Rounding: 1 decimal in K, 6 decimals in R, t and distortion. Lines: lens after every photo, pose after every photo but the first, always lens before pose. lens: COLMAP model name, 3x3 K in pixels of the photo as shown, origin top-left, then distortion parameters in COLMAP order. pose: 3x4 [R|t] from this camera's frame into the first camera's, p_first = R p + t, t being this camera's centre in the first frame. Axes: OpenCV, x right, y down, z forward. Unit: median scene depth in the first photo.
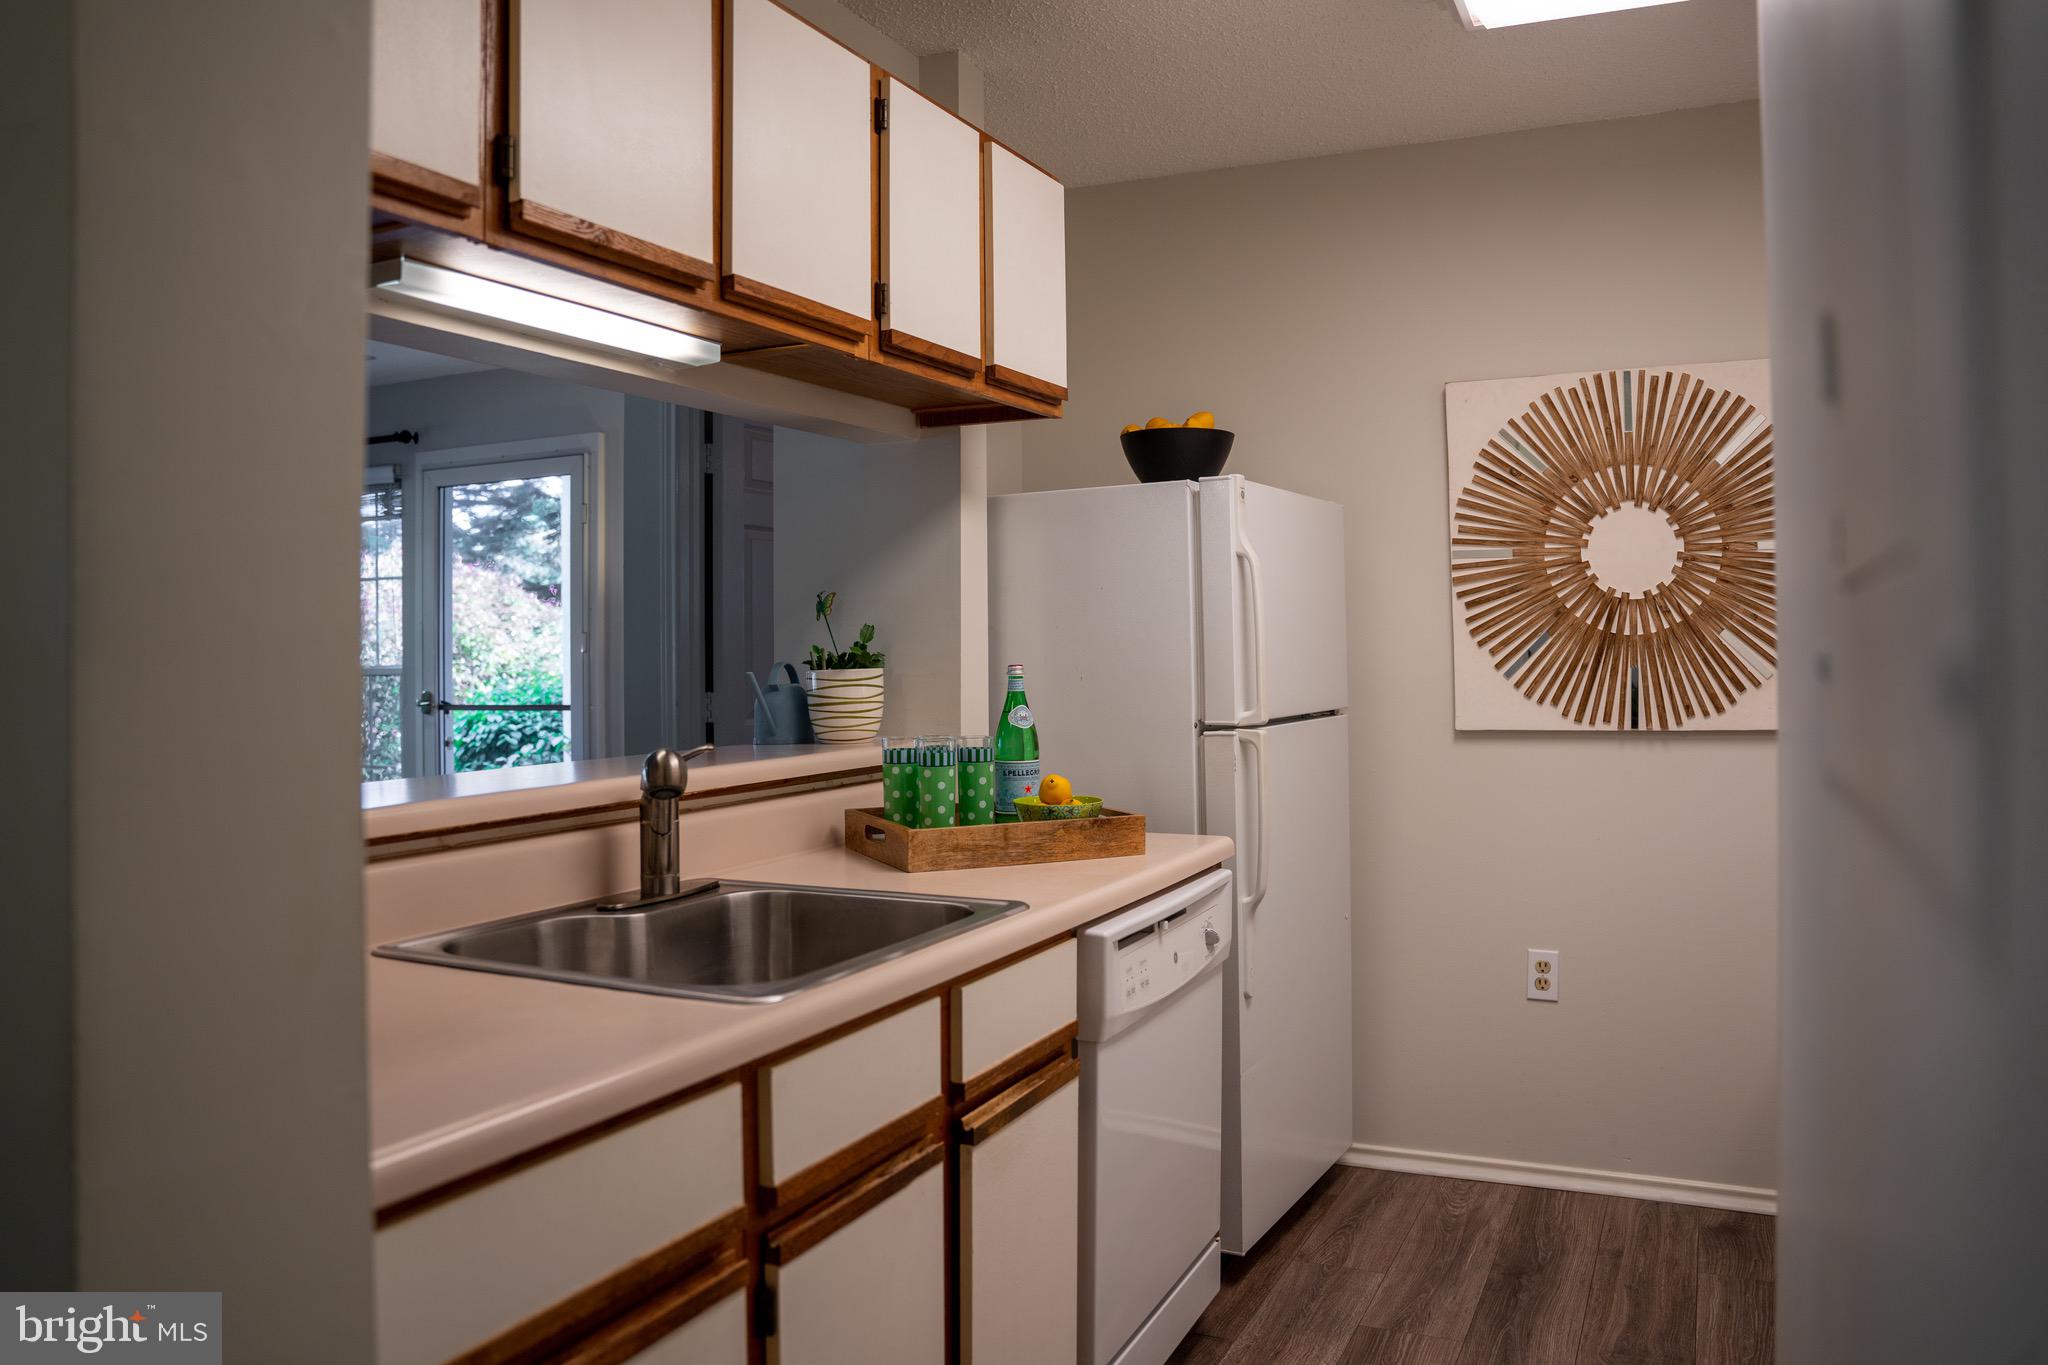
lens RADIAL K [[1480.9, 0, 1023.6], [0, 1480.9, 723.4], [0, 0, 1]] dist [-0.152667, 0.112688]
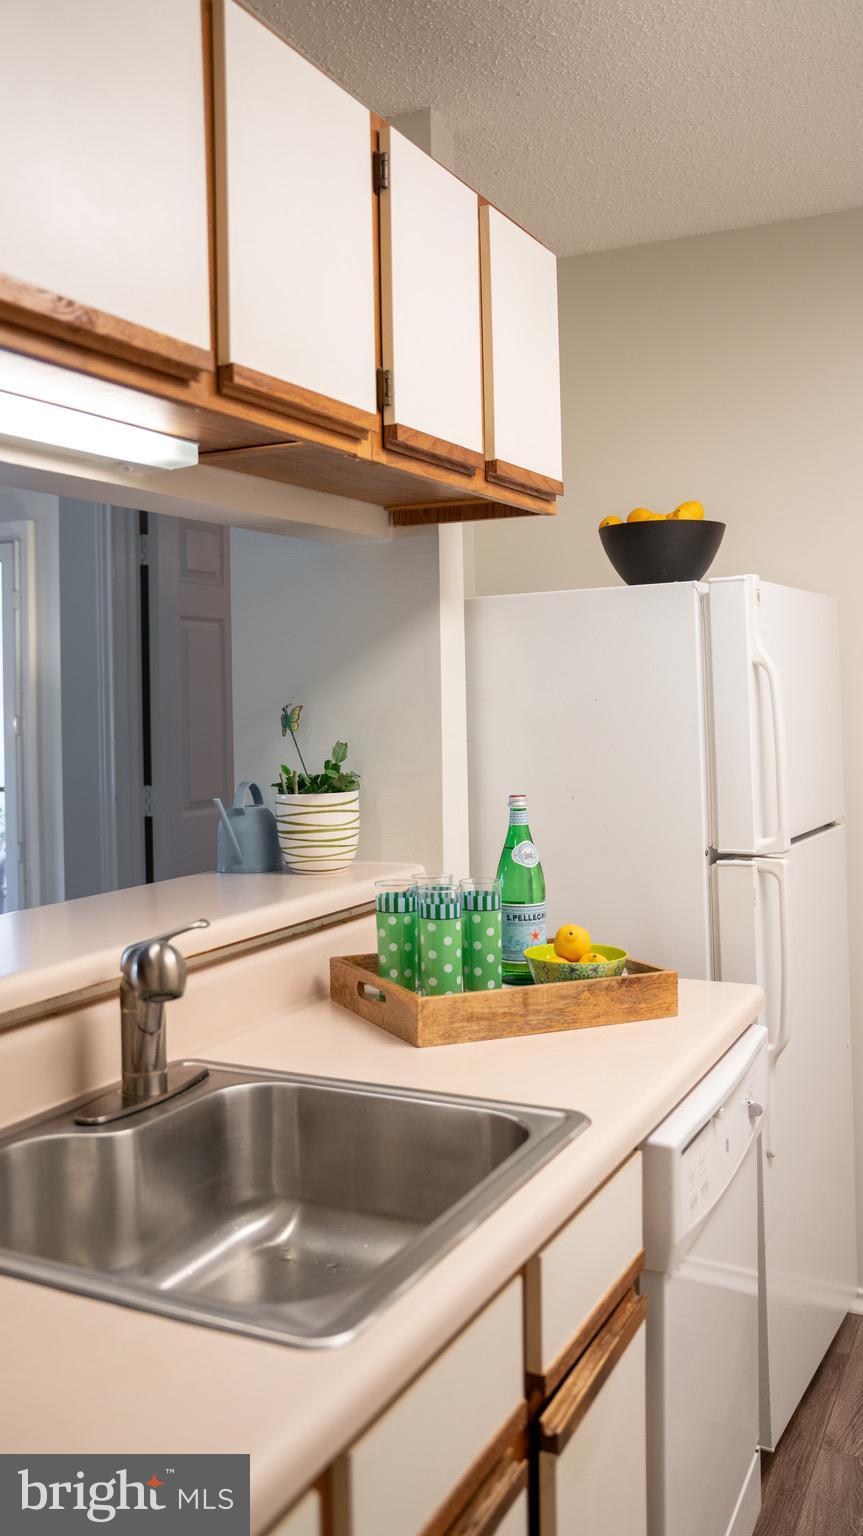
lens RADIAL K [[1346.0, 0, 298.6], [0, 1346.0, 770.5], [0, 0, 1]] dist [-0.077102, 0.001246]
pose [[0.997261, -0.007248, -0.073607, -0.080805], [0.007474, 0.999968, 0.002796, -0.059894], [0.073585, -0.003339, 0.997283, 0.185284]]
